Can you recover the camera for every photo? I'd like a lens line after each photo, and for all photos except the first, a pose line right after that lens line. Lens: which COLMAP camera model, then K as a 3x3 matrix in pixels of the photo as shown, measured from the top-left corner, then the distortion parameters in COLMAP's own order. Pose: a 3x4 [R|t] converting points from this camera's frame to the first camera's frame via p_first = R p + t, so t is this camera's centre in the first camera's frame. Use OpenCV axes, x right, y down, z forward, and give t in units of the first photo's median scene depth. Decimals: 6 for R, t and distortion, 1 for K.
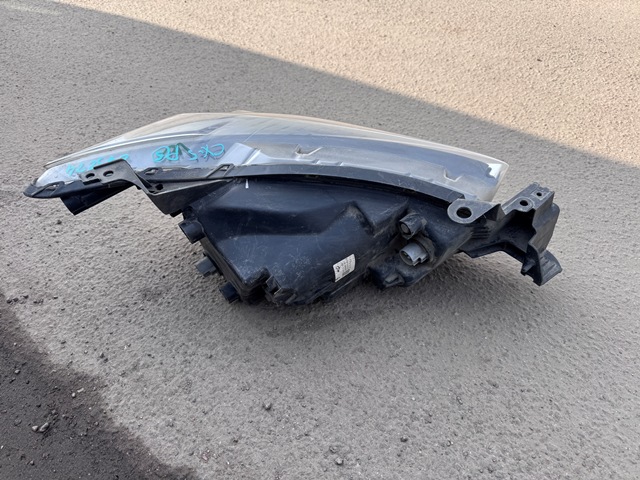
lens RADIAL K [[465.6, 0, 316.6], [0, 465.6, 239.3], [0, 0, 1]] dist [0.004768, -0.019970]
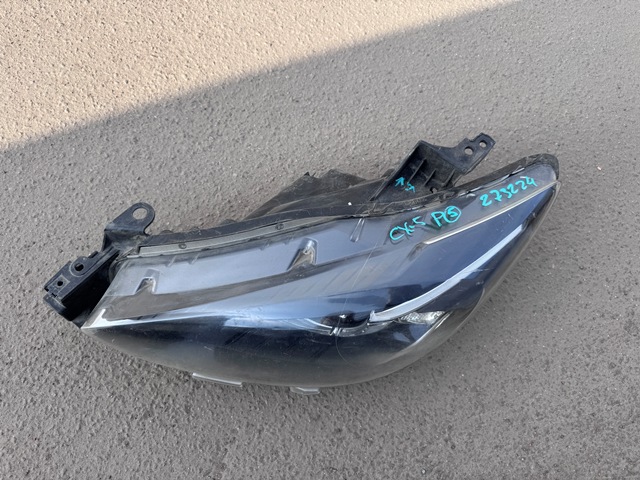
lens RADIAL K [[465.6, 0, 321.6], [0, 465.6, 237.4], [0, 0, 1]] dist [0.004768, -0.019970]
pose [[0.539003, -0.799052, 0.266444, 0.194715], [0.562083, 0.576808, 0.592753, -0.304827], [-0.627327, -0.169732, 0.760034, 0.100387]]
